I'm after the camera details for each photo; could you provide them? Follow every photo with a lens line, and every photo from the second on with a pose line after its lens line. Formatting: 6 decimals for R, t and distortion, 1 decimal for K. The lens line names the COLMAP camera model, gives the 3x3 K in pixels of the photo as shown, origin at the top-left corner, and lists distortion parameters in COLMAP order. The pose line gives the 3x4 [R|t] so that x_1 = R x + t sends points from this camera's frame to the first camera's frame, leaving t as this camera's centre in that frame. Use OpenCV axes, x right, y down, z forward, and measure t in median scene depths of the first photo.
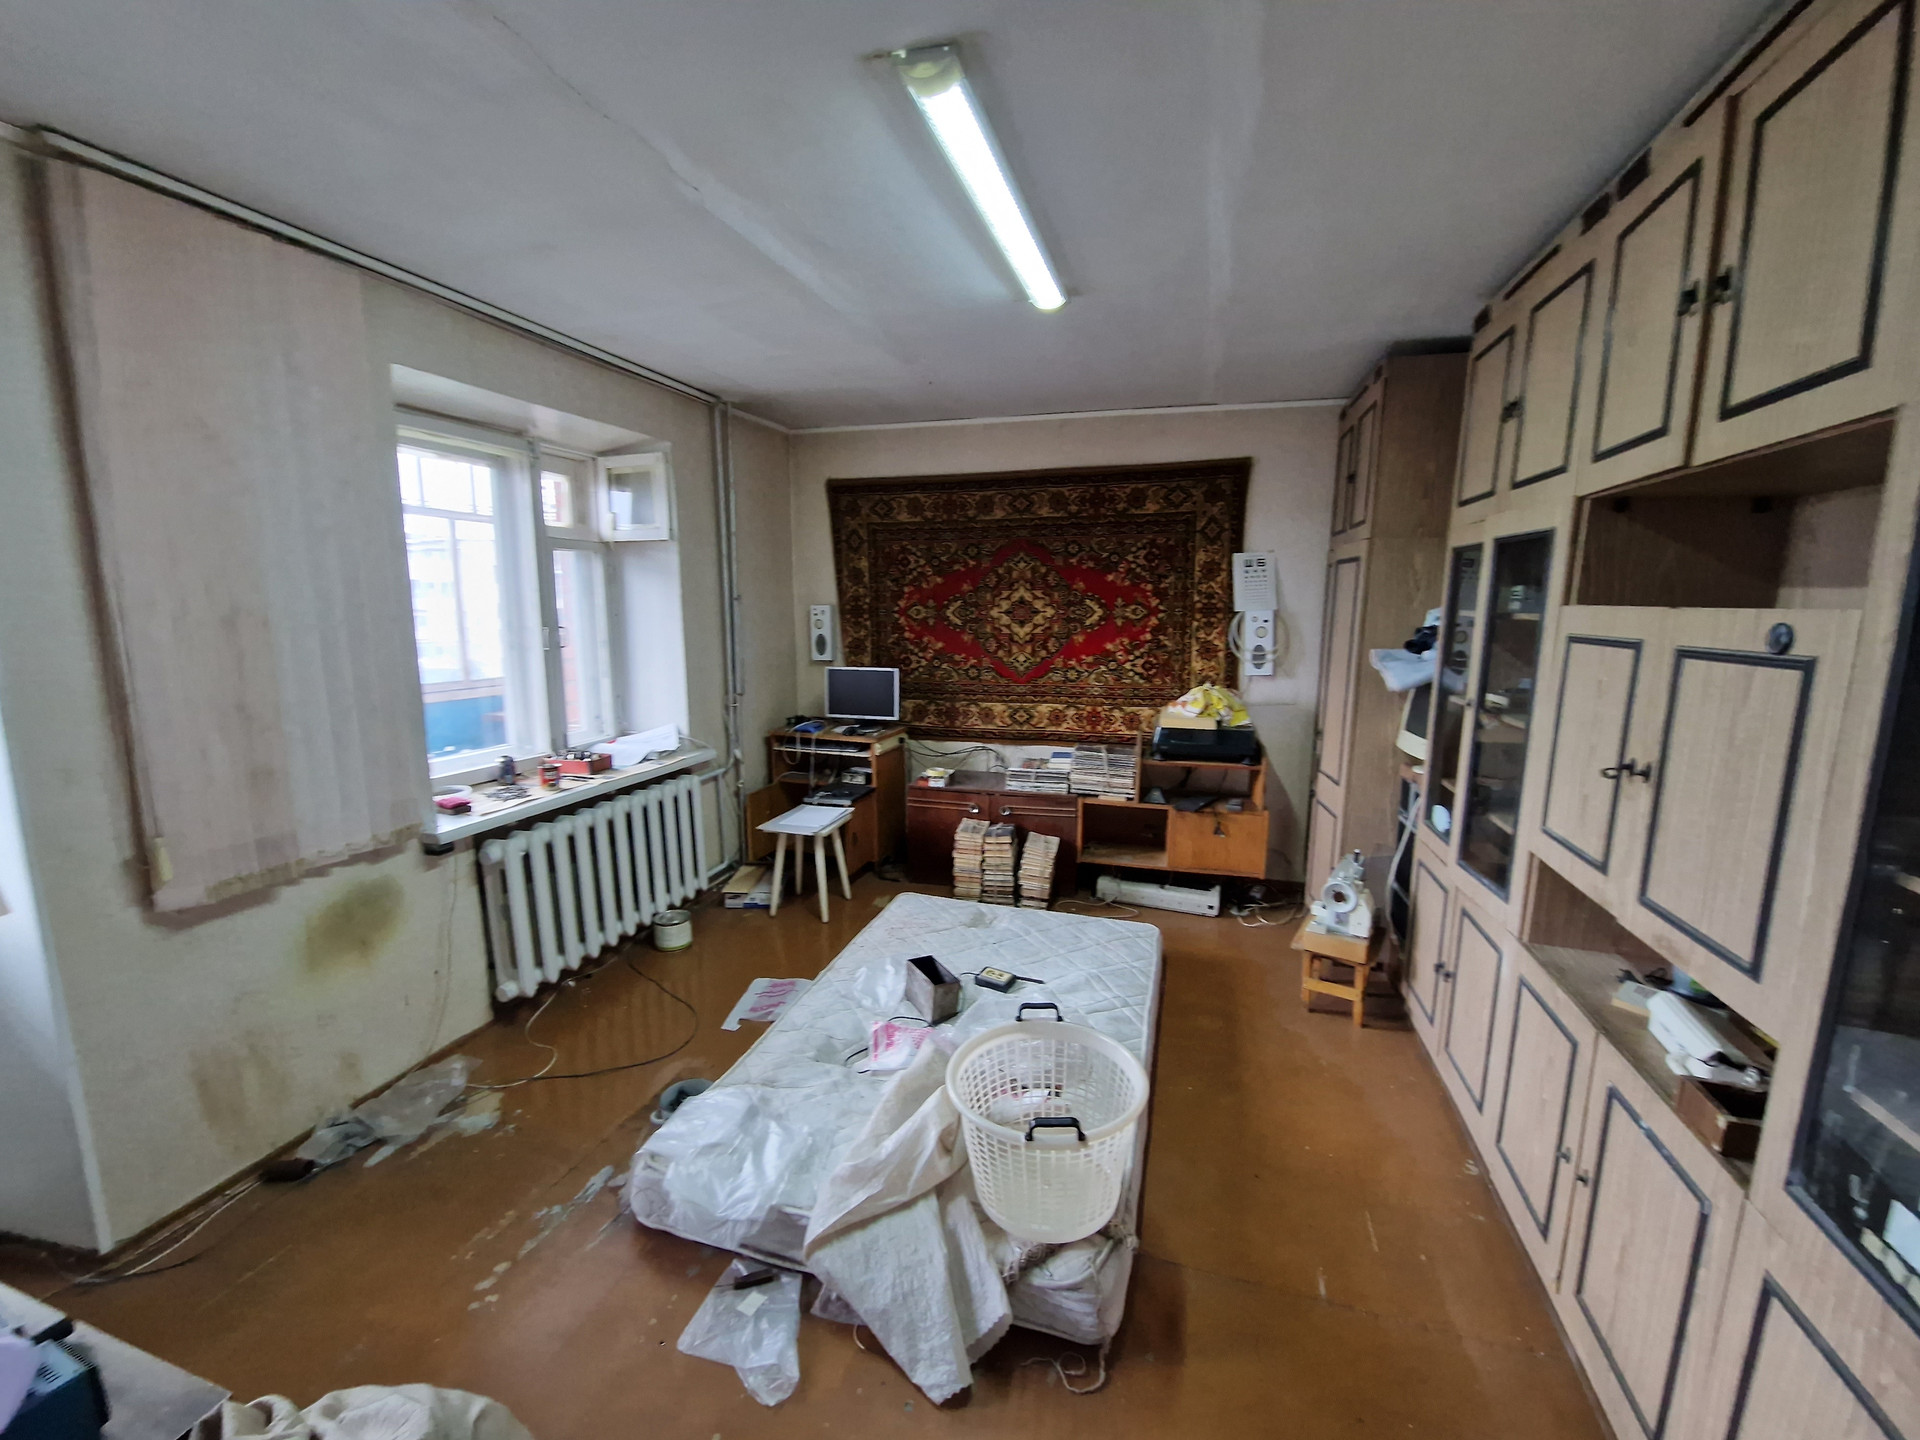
lens RADIAL K [[790.7, 0, 960.7], [0, 790.7, 732.0], [0, 0, 1]] dist [0.011106, -0.003244]
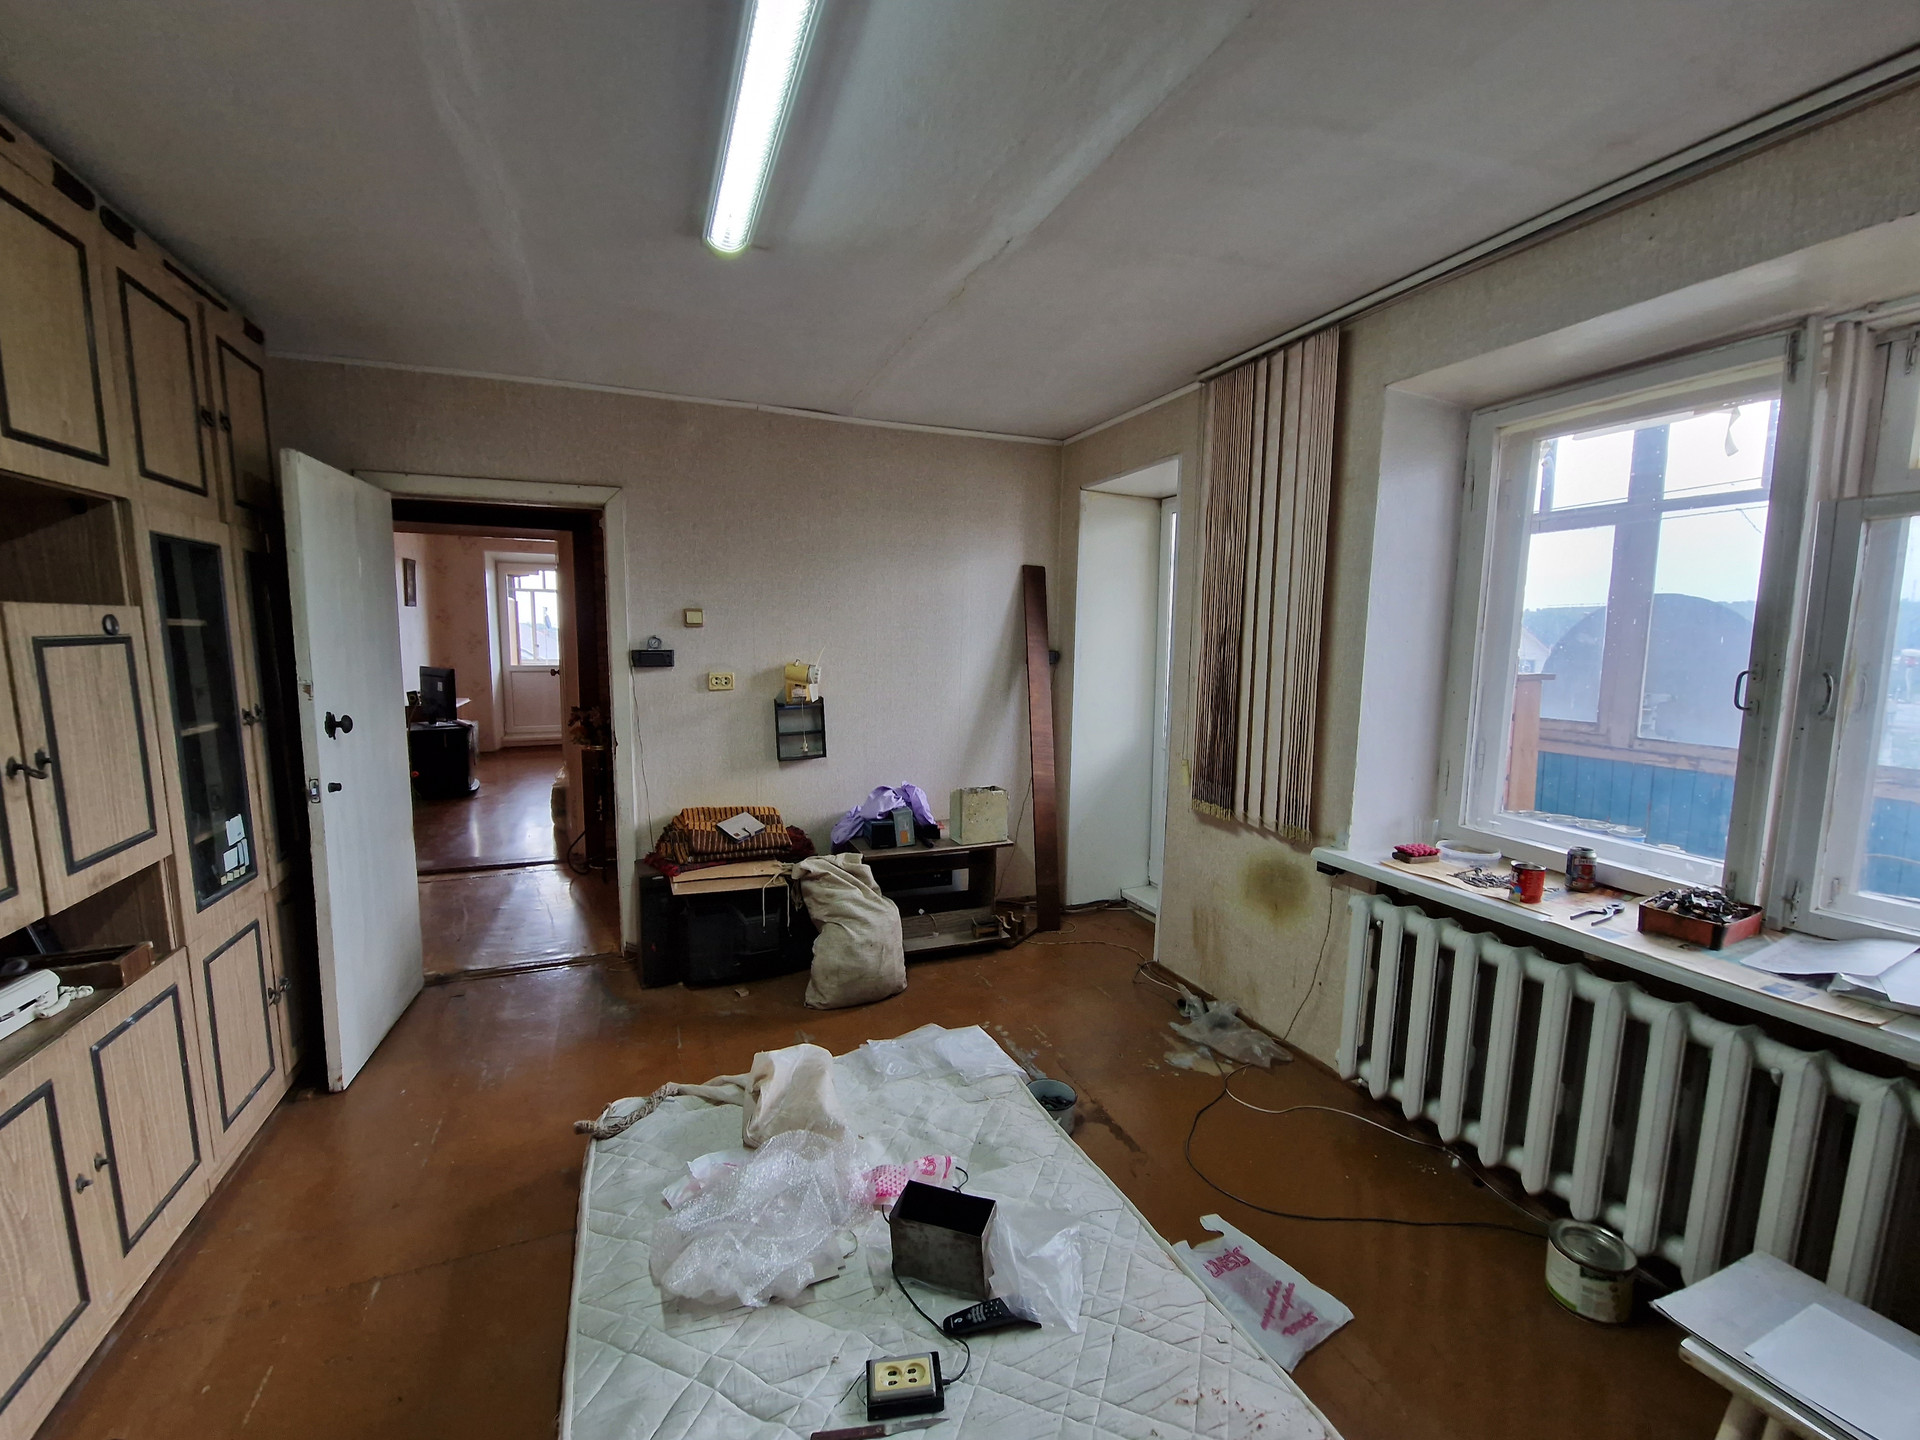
lens RADIAL K [[790.7, 0, 962.1], [0, 790.7, 729.3], [0, 0, 1]] dist [0.011106, -0.003244]
pose [[-0.773239, 0.067734, -0.630487, 0.421865], [-0.117262, 0.961857, 0.247146, -0.280448], [0.623179, 0.265035, -0.735802, 1.816294]]
